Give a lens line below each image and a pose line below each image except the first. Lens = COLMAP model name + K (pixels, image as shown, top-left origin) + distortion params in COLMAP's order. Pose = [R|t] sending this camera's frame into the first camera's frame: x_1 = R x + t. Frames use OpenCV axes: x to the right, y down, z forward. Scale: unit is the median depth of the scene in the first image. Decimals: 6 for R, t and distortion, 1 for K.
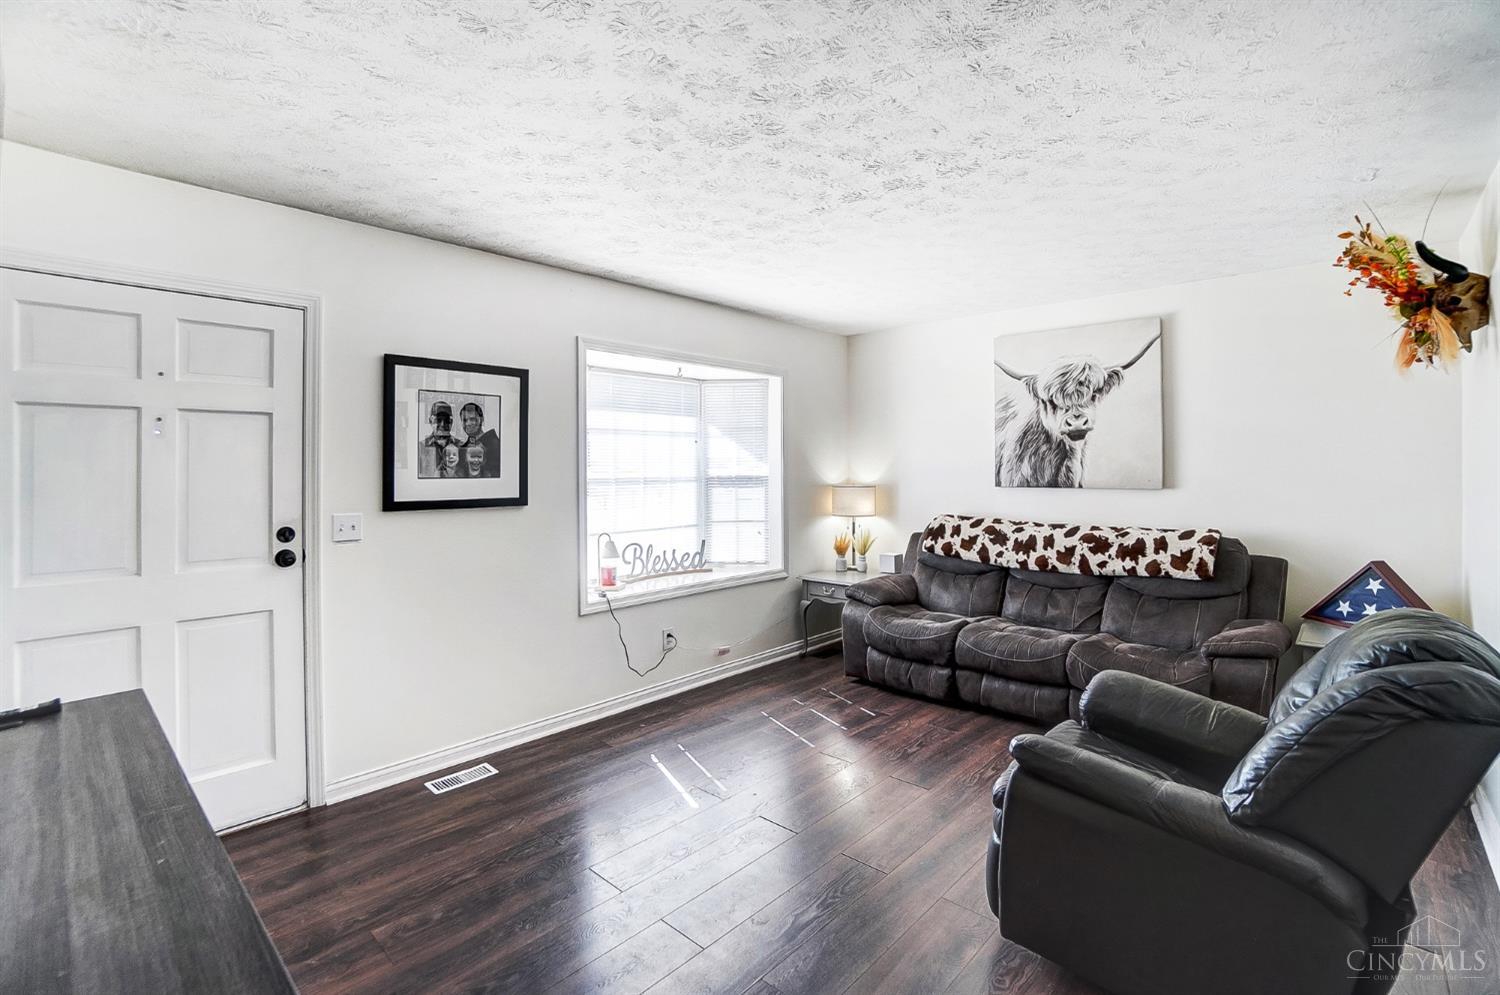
lens RADIAL K [[678.2, 0, 747.8], [0, 678.2, 482.9], [0, 0, 1]] dist [-0.062077, 0.021273]
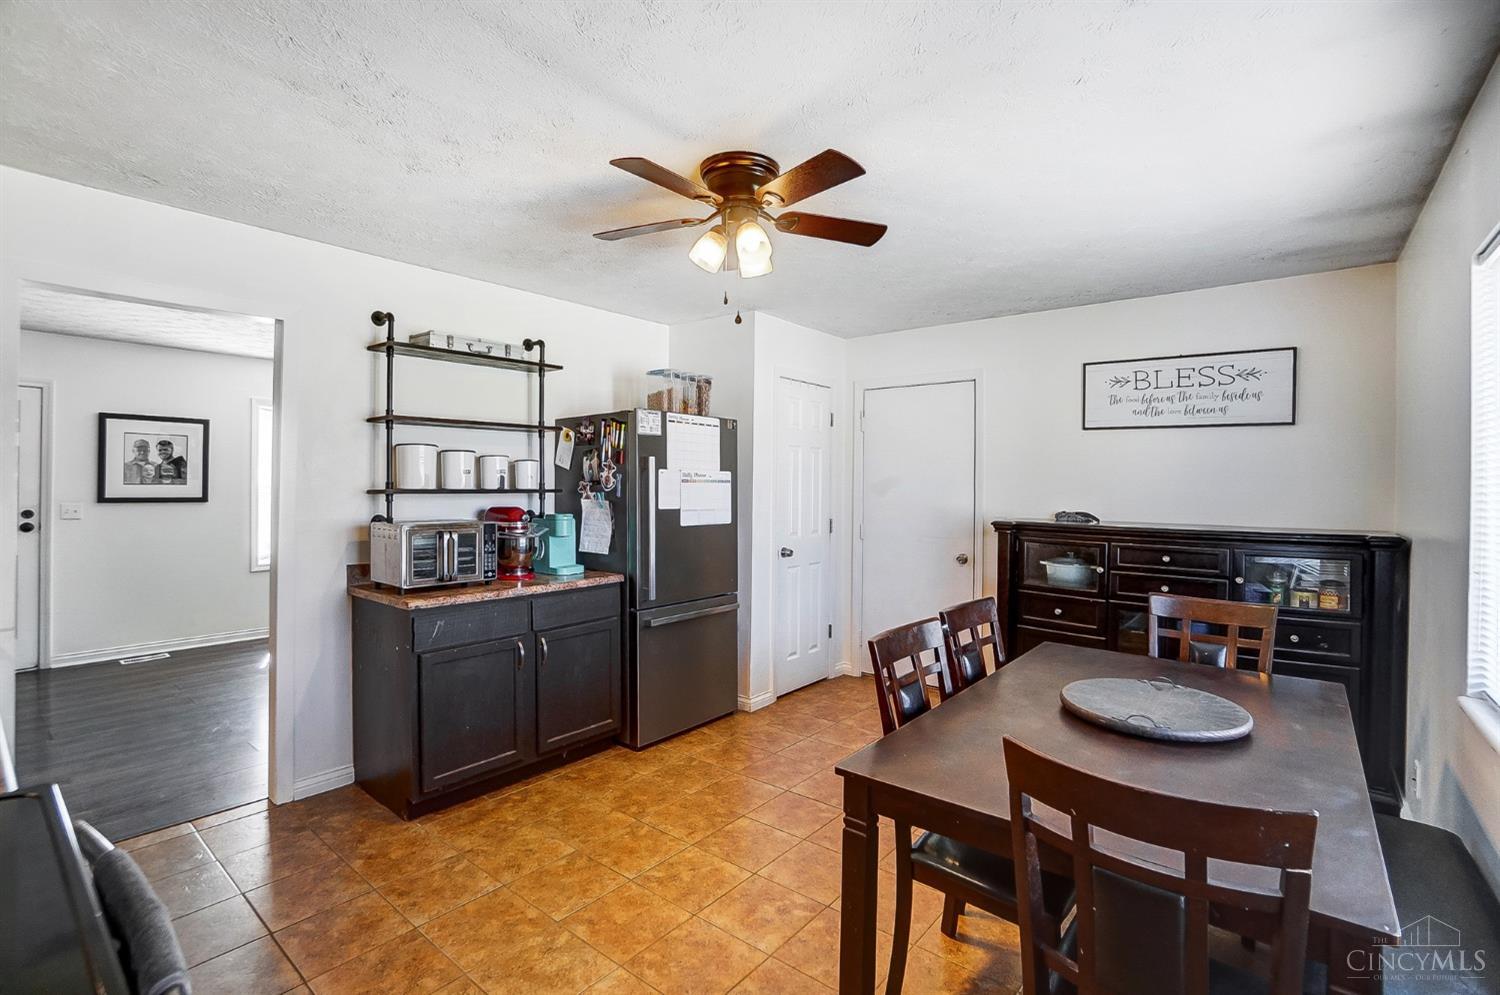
lens RADIAL K [[671.2, 0, 750.0], [0, 671.2, 497.5], [0, 0, 1]] dist [-0.060972, 0.019935]
pose [[0.996828, 0.010572, 0.078882, 0.743597], [-0.010539, 0.999944, -0.000825, 0.009040], [-0.078886, -0.000009, 0.996884, -0.591180]]
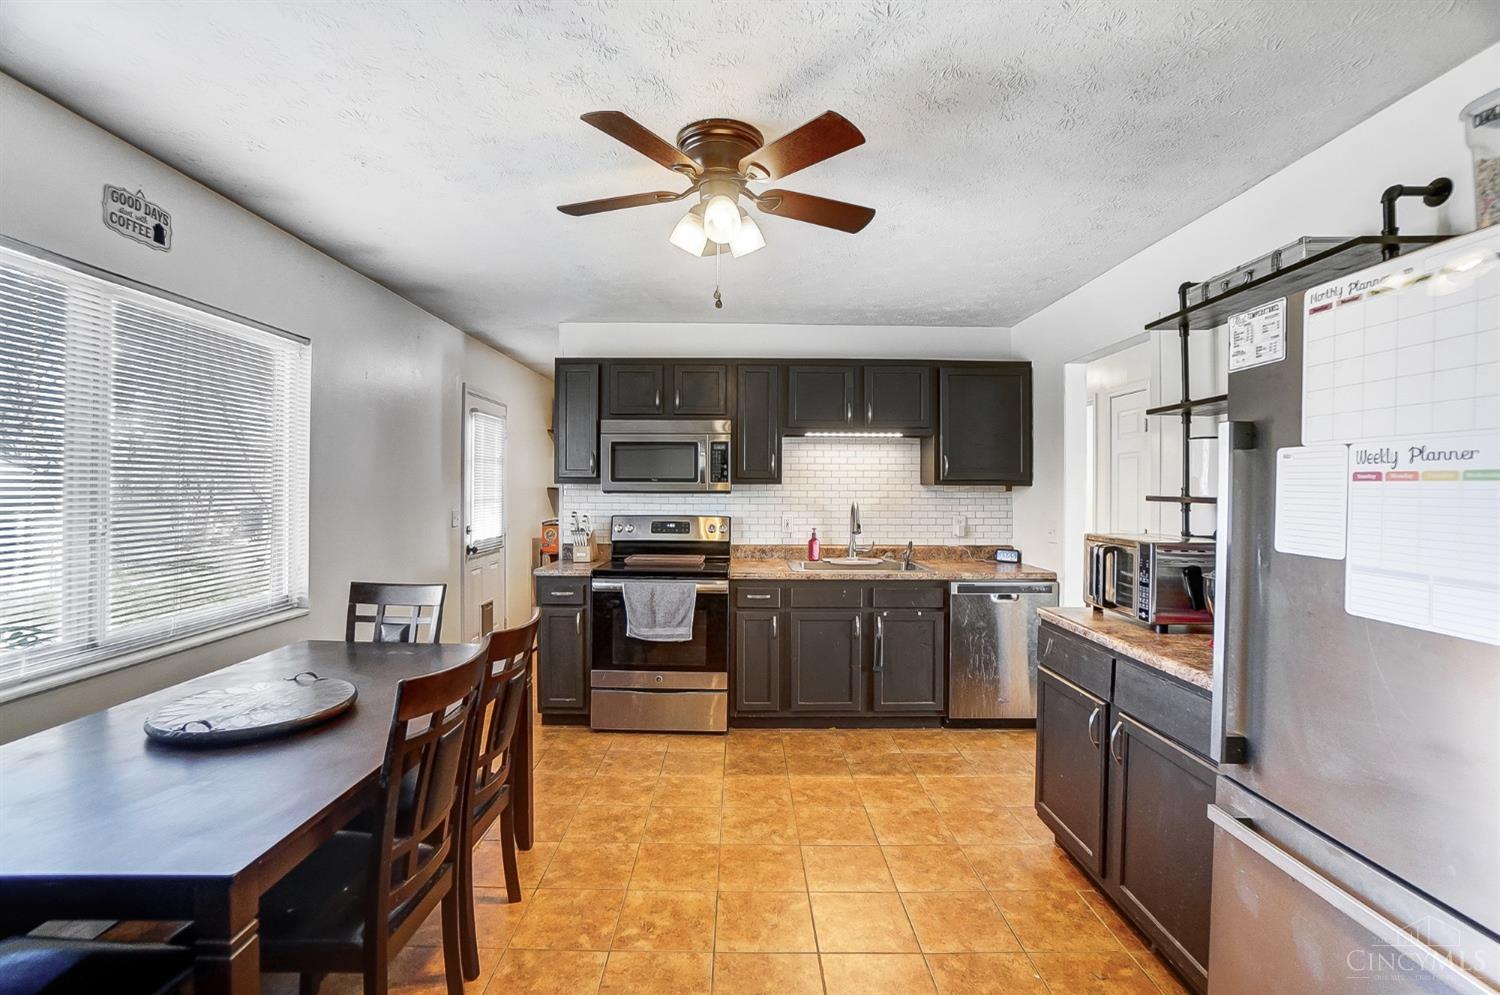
lens RADIAL K [[678.2, 0, 747.8], [0, 678.2, 482.9], [0, 0, 1]] dist [-0.062077, 0.021273]
pose [[-0.713787, -0.004717, -0.700347, 1.124005], [-0.017605, 0.999782, 0.011209, -0.009462], [0.700142, 0.020330, -0.713714, 0.354763]]
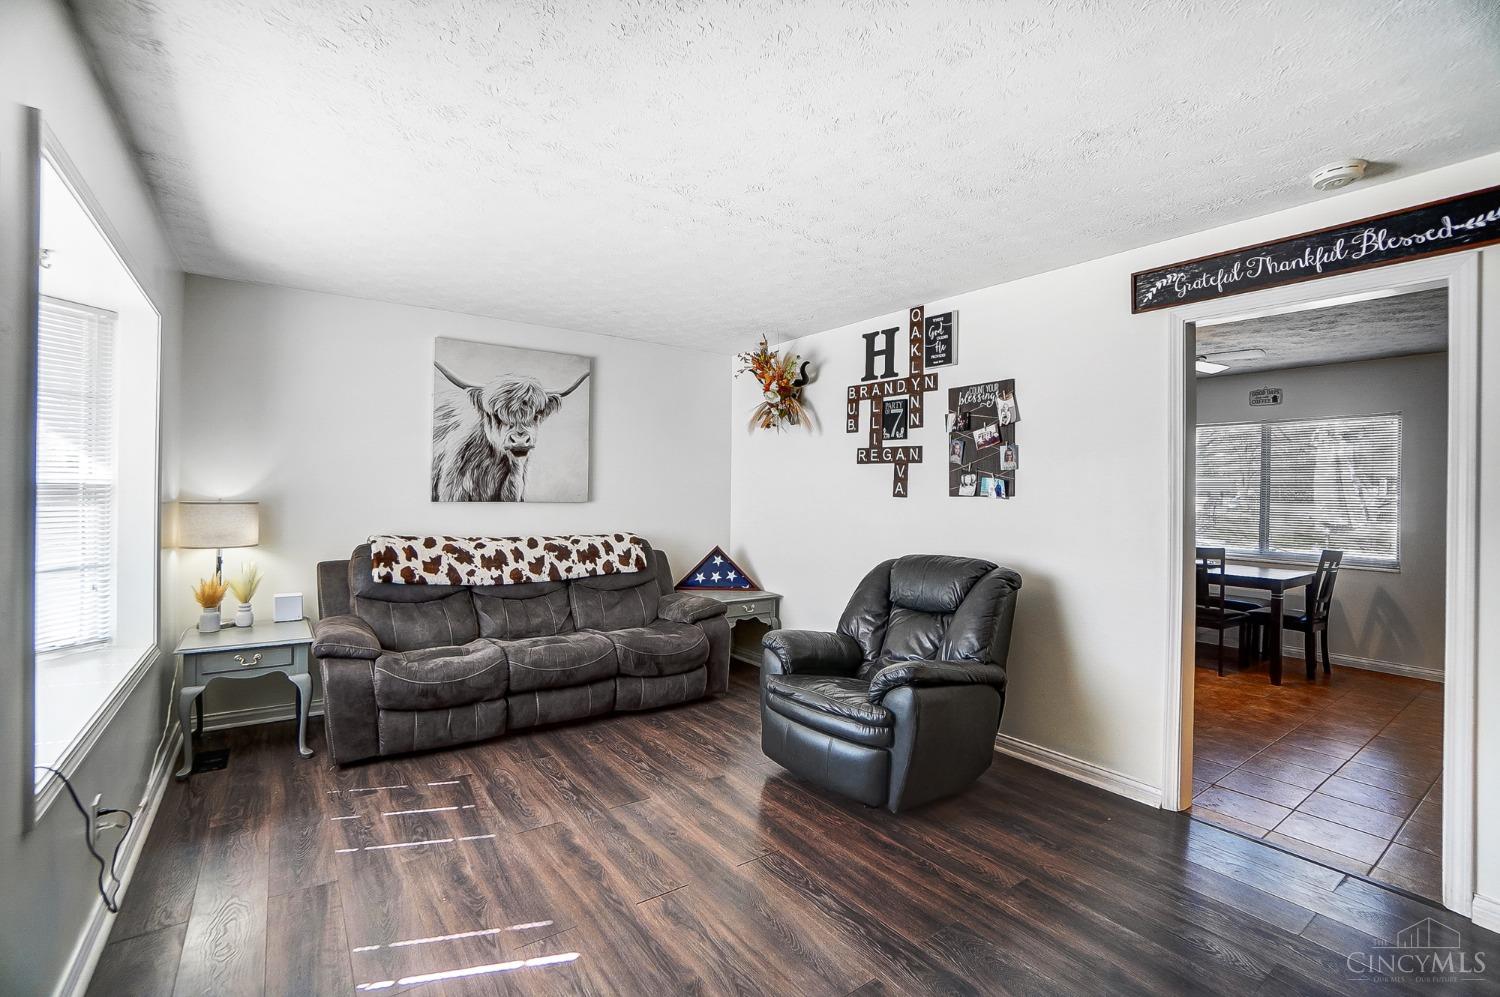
lens RADIAL K [[671.2, 0, 750.0], [0, 671.2, 498.5], [0, 0, 1]] dist [-0.060972, 0.019935]
pose [[0.184398, 0.001821, 0.982850, -0.495872], [0.007509, 0.999966, -0.003261, 0.008958], [-0.982823, 0.007982, 0.184378, 0.477810]]
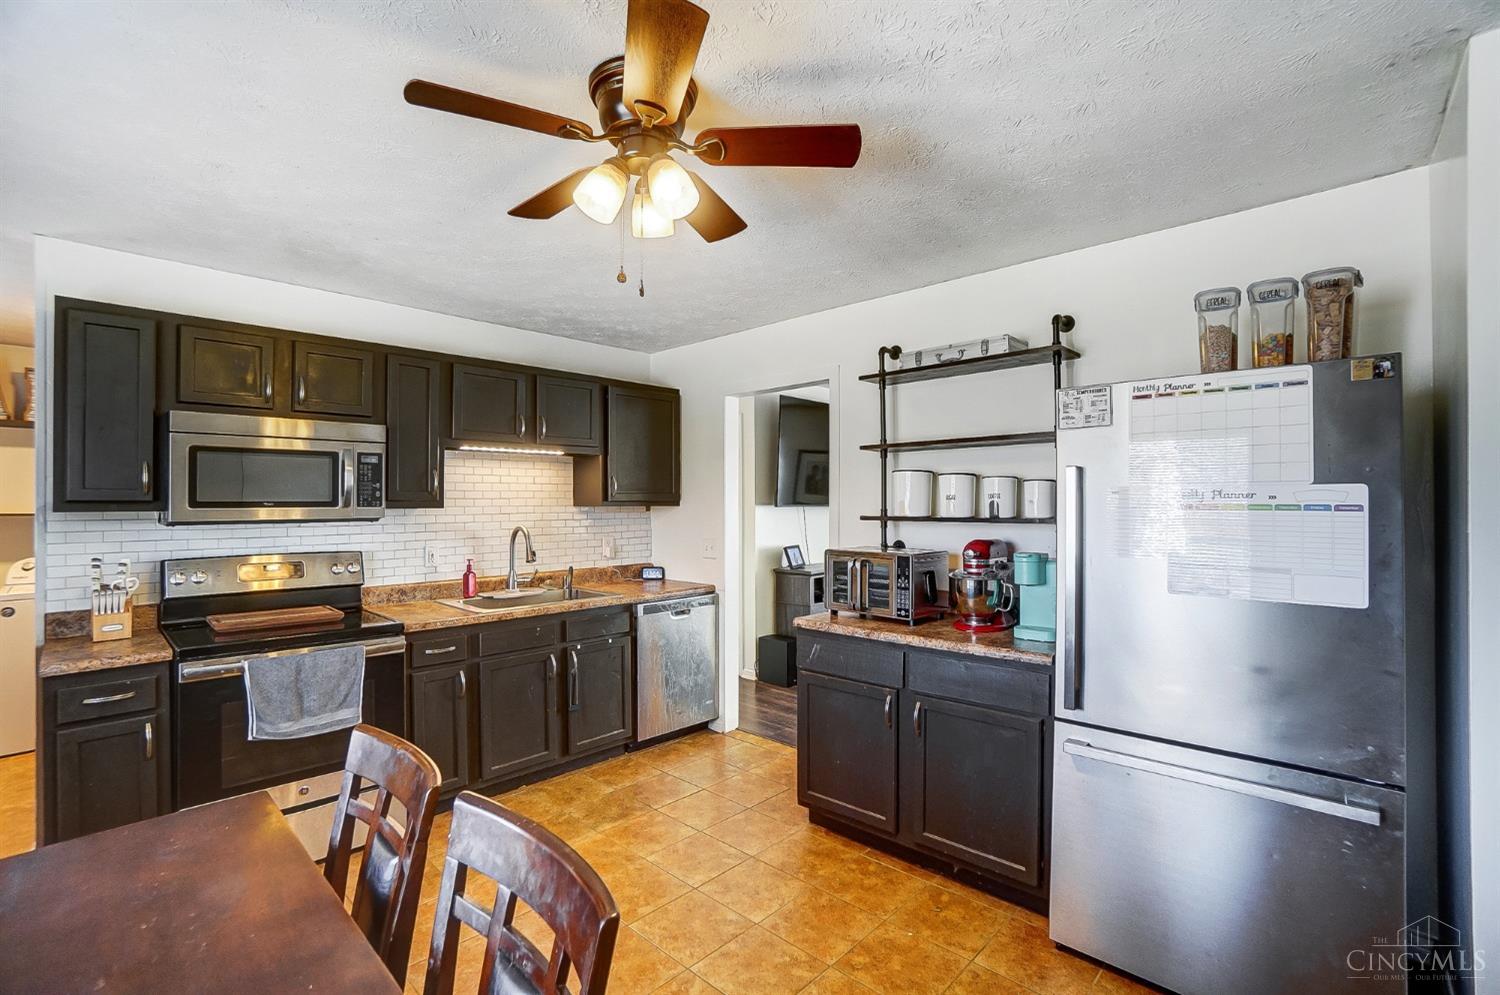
lens RADIAL K [[671.2, 0, 750.0], [0, 671.2, 497.5], [0, 0, 1]] dist [-0.060972, 0.019935]
pose [[0.009221, -0.002213, -0.999955, 1.190114], [-0.017433, 0.999845, -0.002374, -0.014146], [0.999806, 0.017454, 0.009181, 0.029606]]
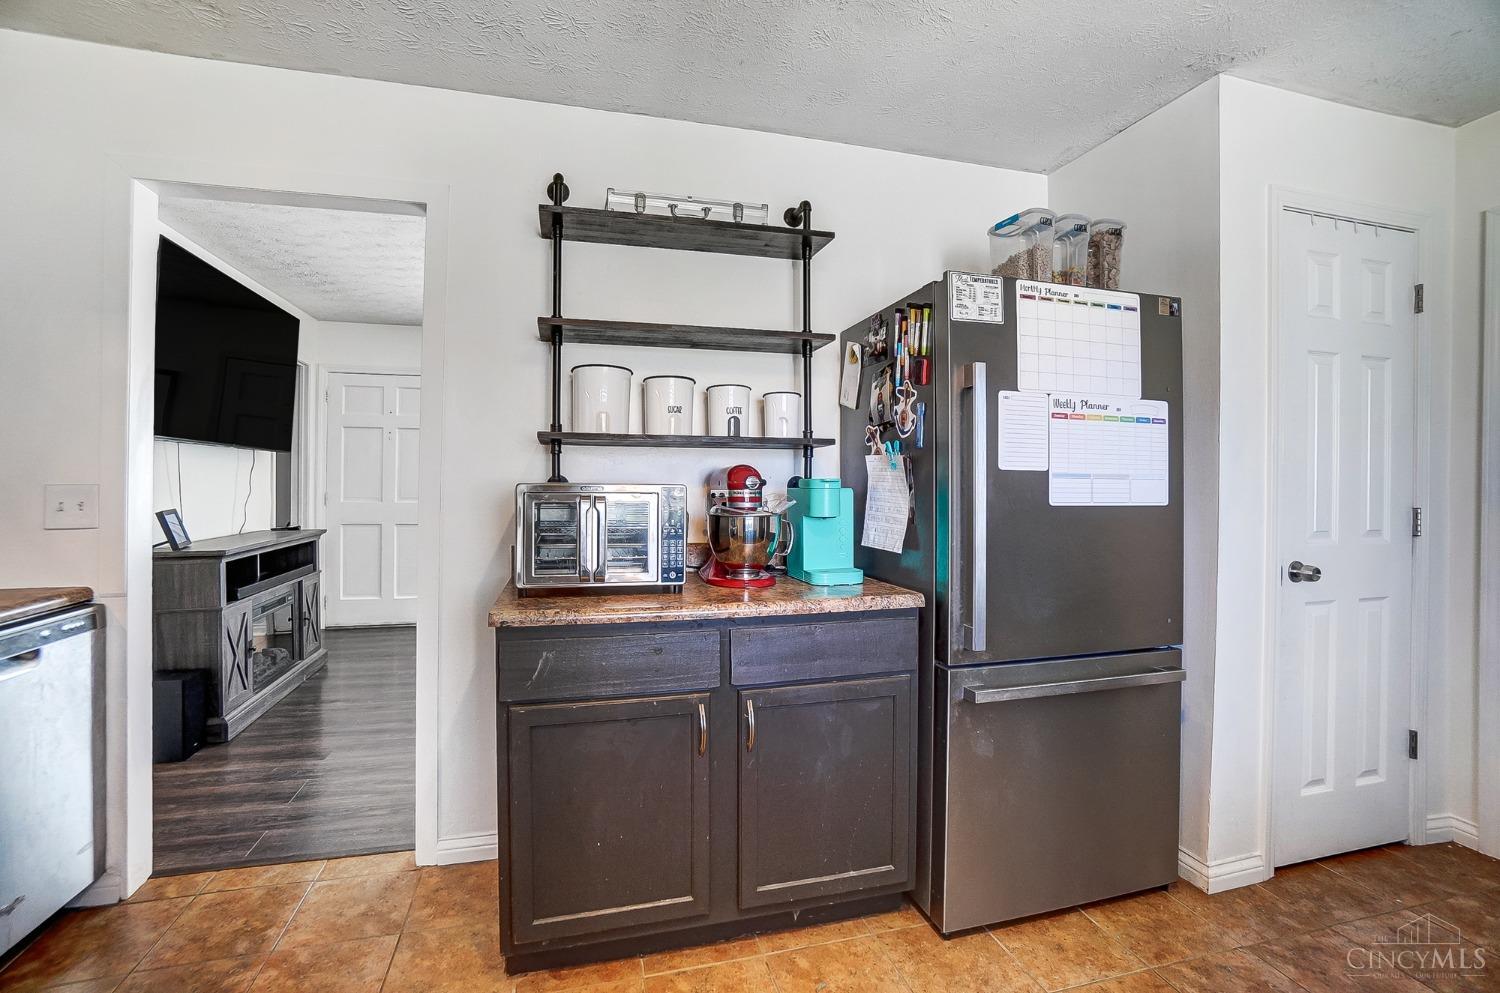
lens RADIAL K [[678.2, 0, 747.8], [0, 678.2, 481.9], [0, 0, 1]] dist [-0.062077, 0.021273]
pose [[0.855981, 0.012319, -0.516861, 0.782358], [-0.021370, 0.999705, -0.011563, 0.041917], [0.516566, 0.020943, 0.855991, -0.167797]]
